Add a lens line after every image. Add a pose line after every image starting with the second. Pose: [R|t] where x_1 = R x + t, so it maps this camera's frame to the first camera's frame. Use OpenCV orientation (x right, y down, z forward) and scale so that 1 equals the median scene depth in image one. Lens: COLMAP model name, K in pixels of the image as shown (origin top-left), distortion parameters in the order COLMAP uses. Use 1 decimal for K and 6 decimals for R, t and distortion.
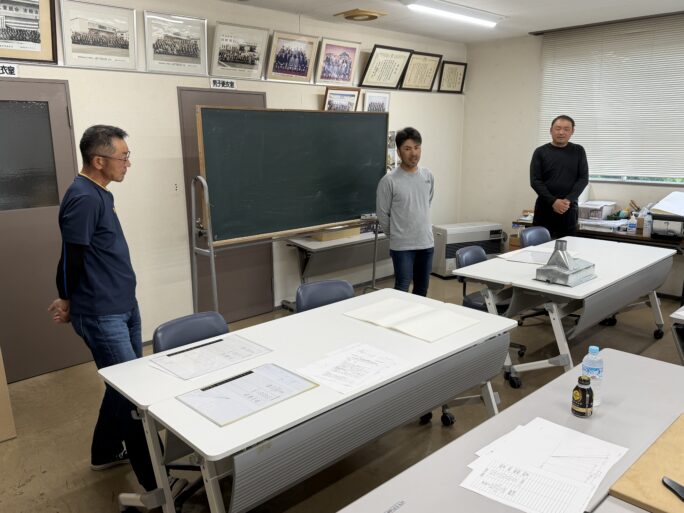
lens RADIAL K [[564.1, 0, 342.0], [0, 564.1, 256.5], [0, 0, 1]] dist [0.079690, -0.134650]
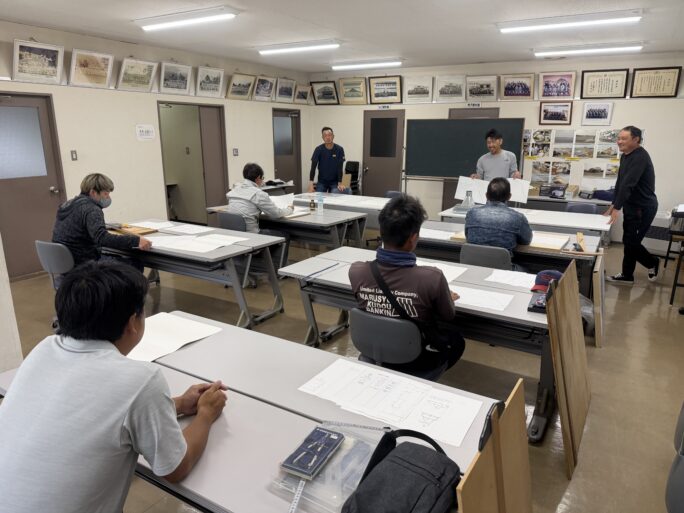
lens RADIAL K [[484.1, 0, 343.1], [0, 484.1, 275.1], [0, 0, 1]] dist [0.007246, -0.054189]
pose [[0.257998, 0.290427, -0.921460, 1.408688], [-0.204349, 0.948575, 0.241758, -0.051305], [0.944287, 0.125926, 0.304079, 0.115890]]
